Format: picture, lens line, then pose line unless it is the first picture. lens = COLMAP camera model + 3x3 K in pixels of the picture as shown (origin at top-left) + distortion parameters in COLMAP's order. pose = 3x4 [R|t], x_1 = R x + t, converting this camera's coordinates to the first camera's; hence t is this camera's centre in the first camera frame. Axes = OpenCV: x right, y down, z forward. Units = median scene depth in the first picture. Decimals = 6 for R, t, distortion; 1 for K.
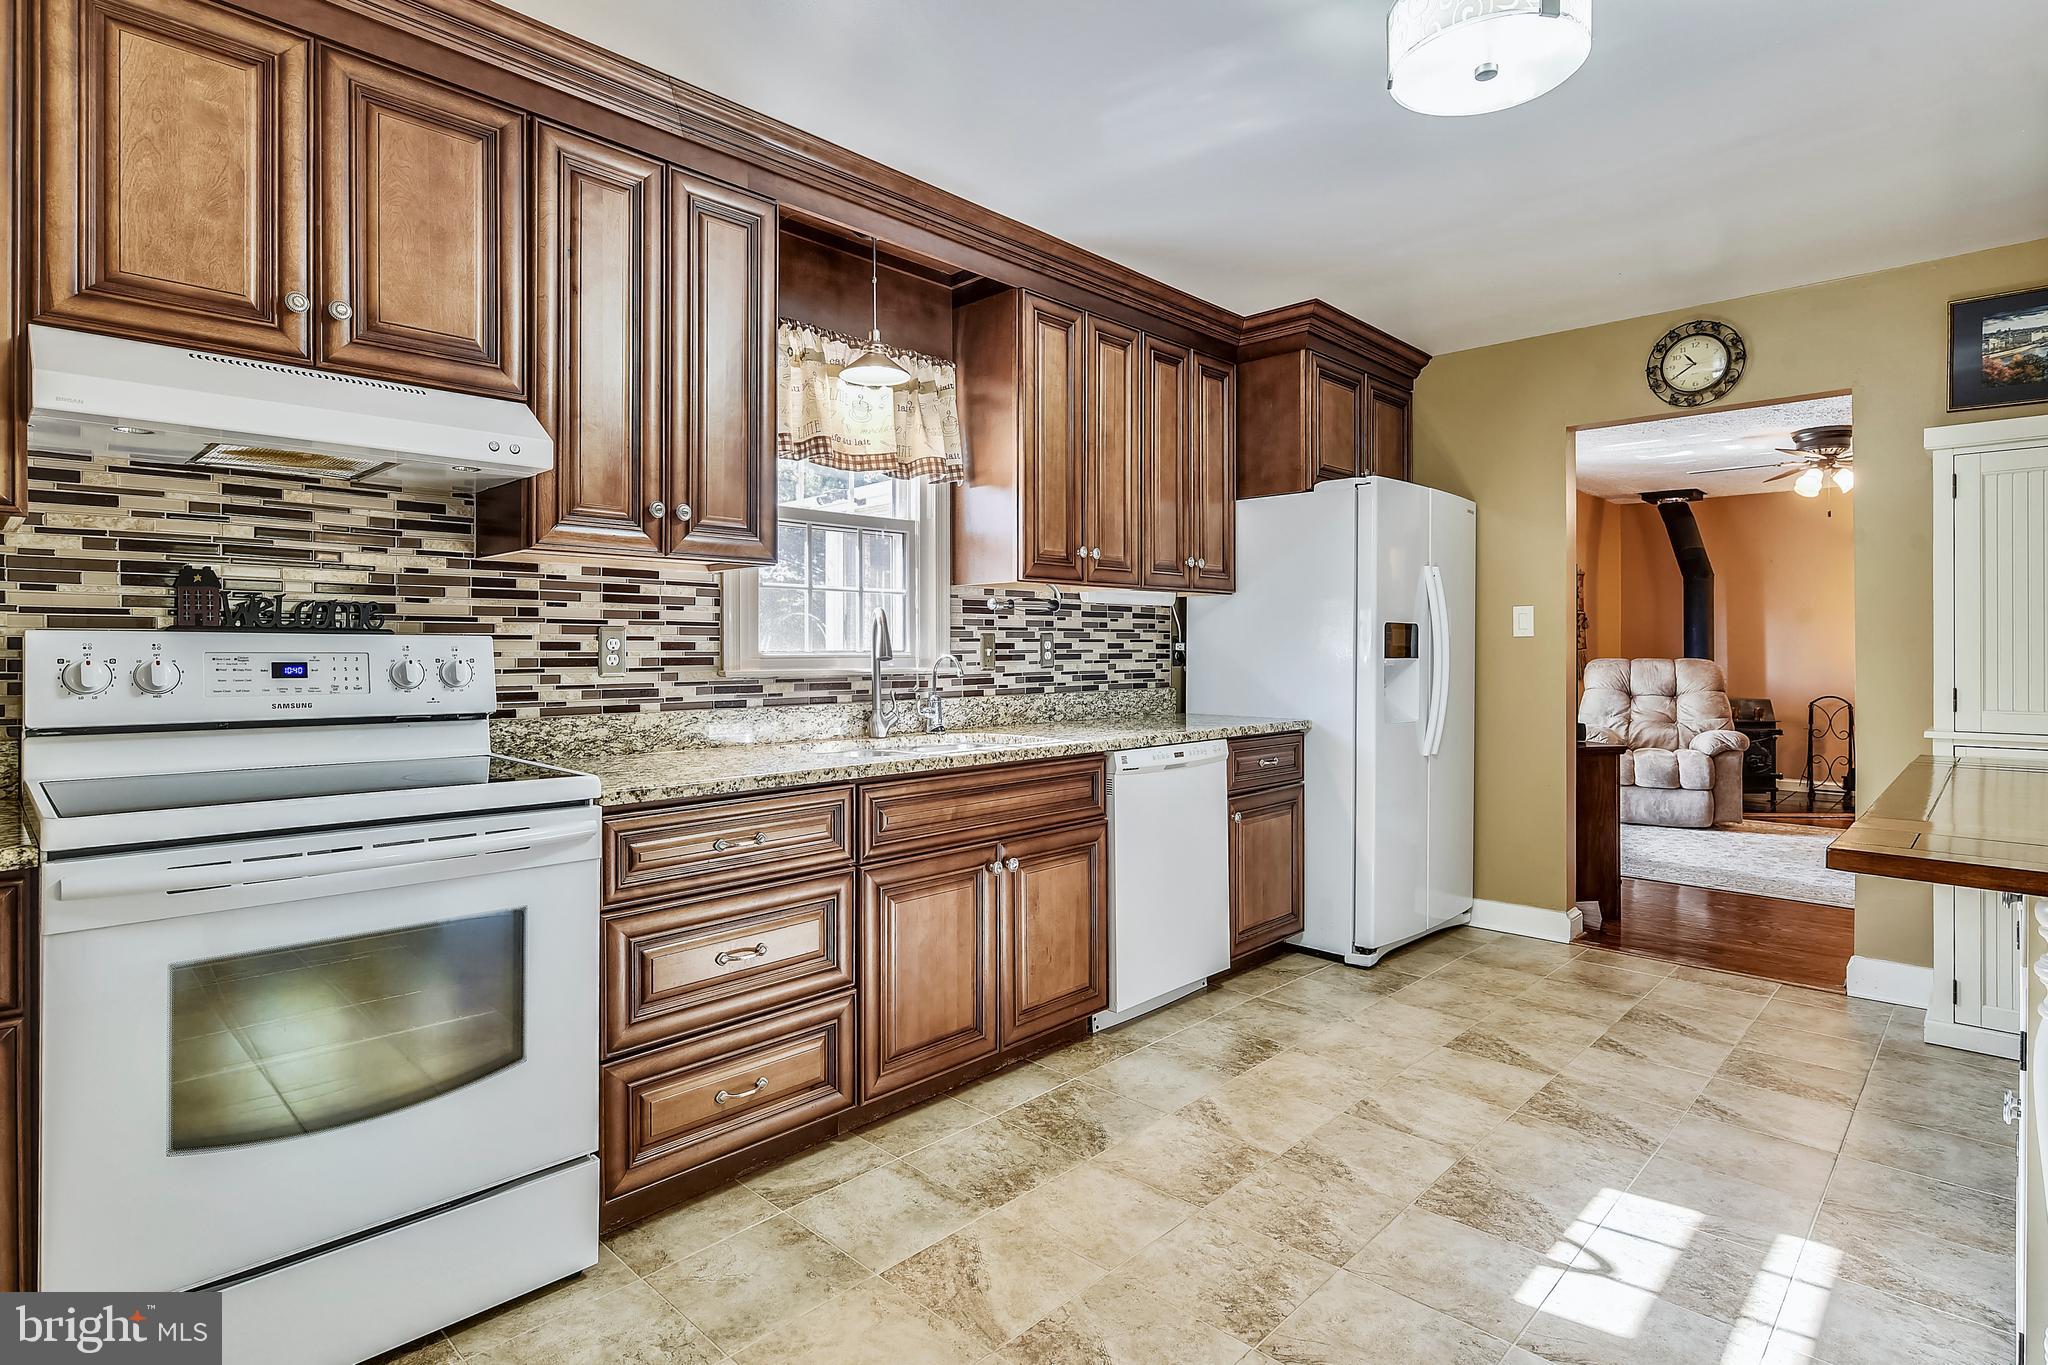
lens RADIAL K [[1036.5, 0, 1009.6], [0, 1036.5, 651.6], [0, 0, 1]] dist [-0.001259, 0.000557]
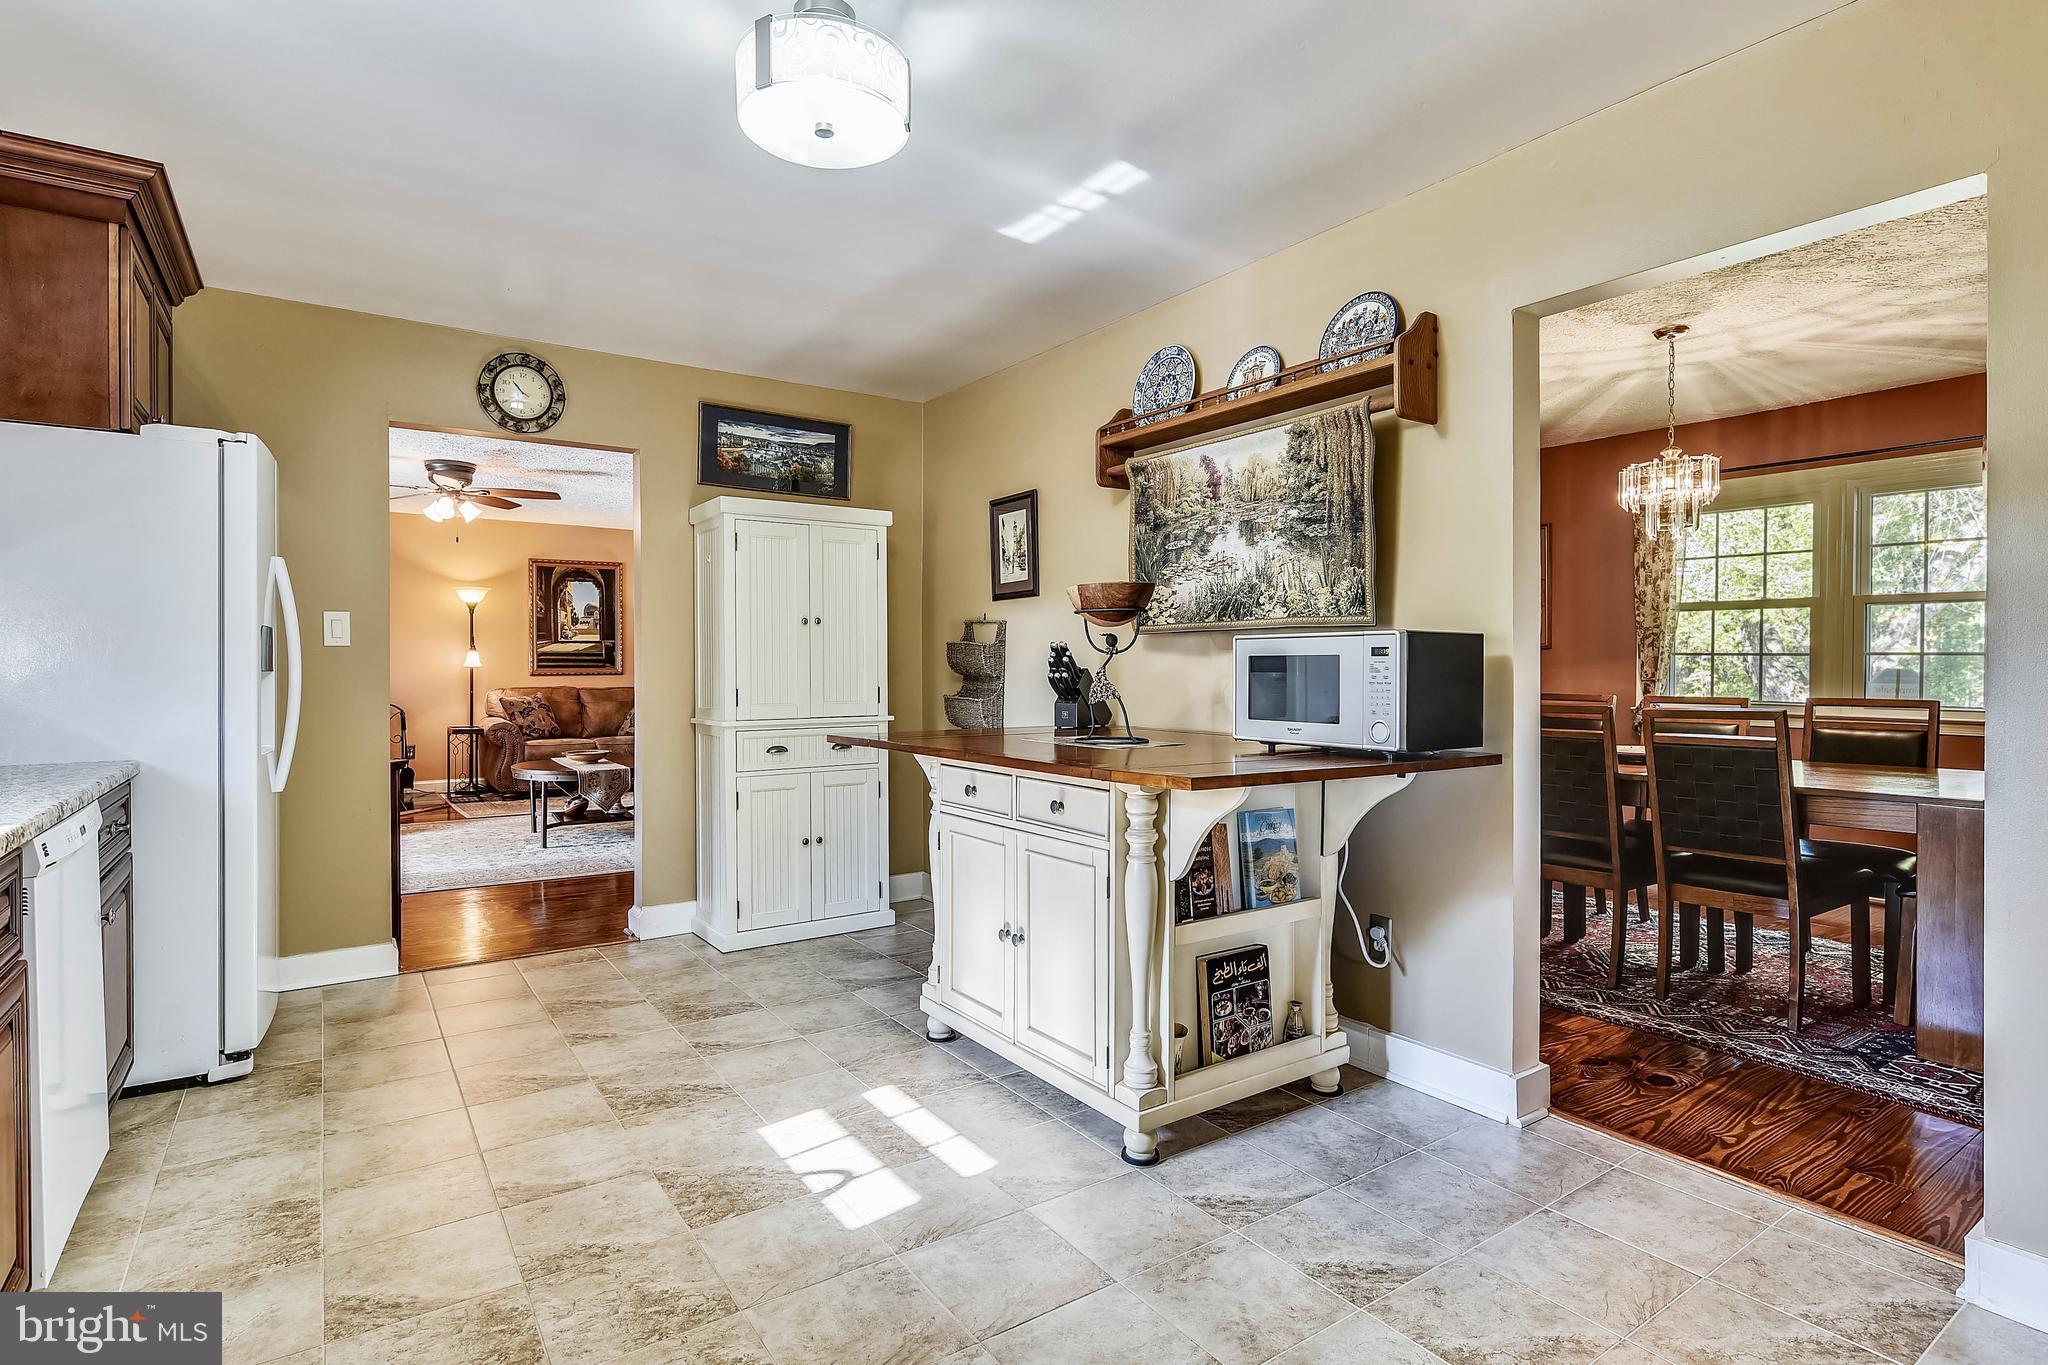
lens RADIAL K [[1029.2, 0, 1022.7], [0, 1029.2, 675.7], [0, 0, 1]] dist [-0.002906, 0.000652]
pose [[0.200288, -0.013228, 0.979648, -0.391939], [0.001296, 0.999912, 0.013236, -0.000138], [-0.979736, -0.001381, 0.200288, 0.401154]]
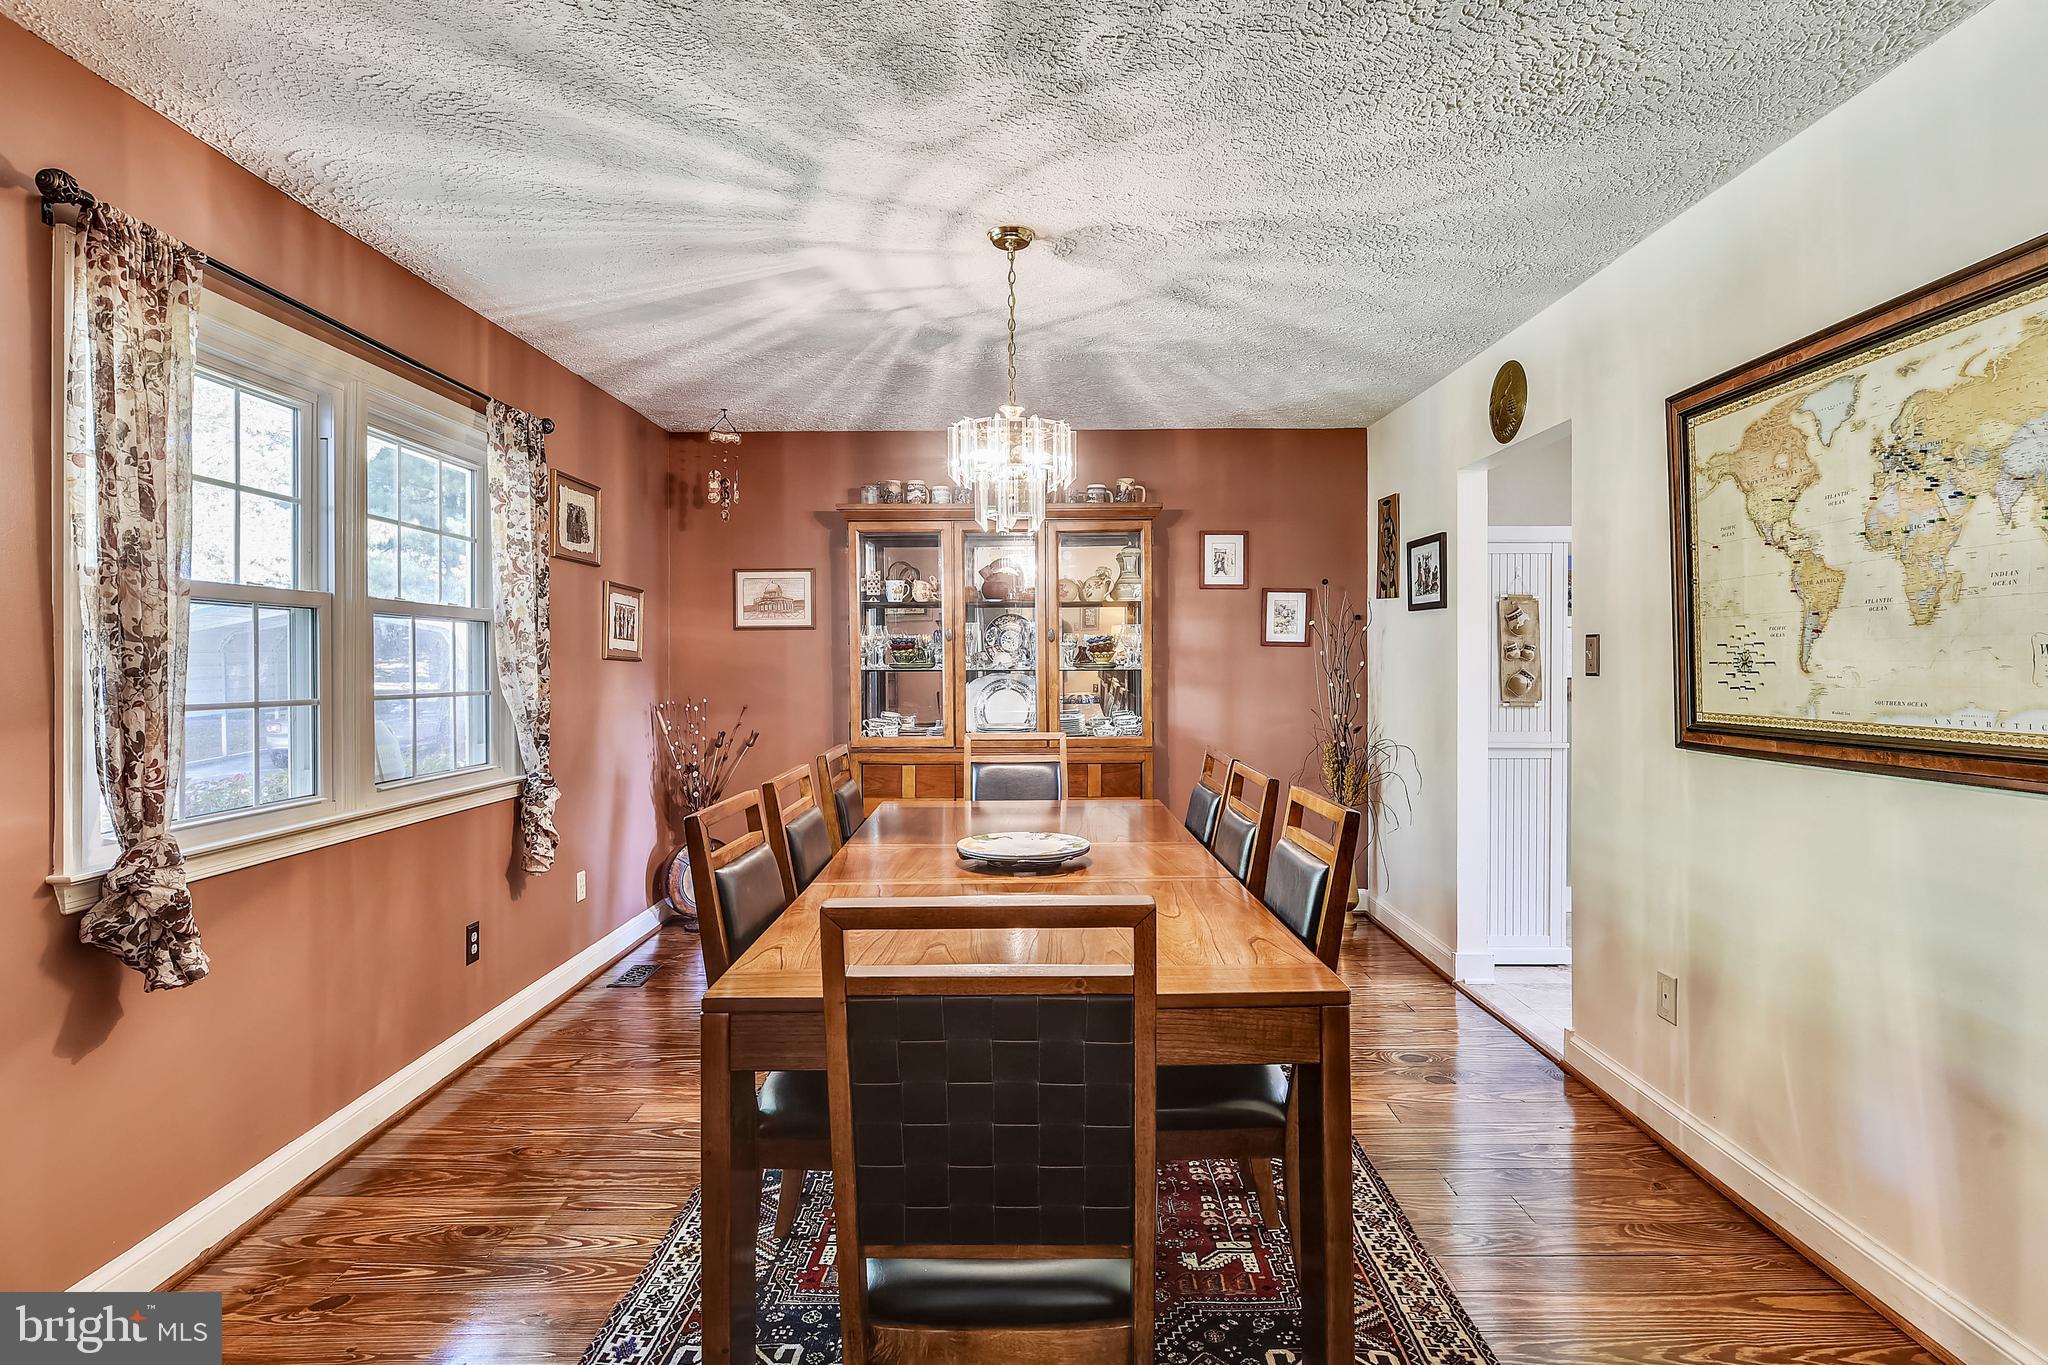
lens RADIAL K [[1048.8, 0, 1025.0], [0, 1048.8, 663.5], [0, 0, 1]] dist [0.001249, 0.001197]
pose [[-0.719338, 0.005613, -0.694638, 1.940667], [0.004186, 0.999984, 0.003745, -0.048190], [0.694648, -0.000214, -0.719350, 0.550416]]
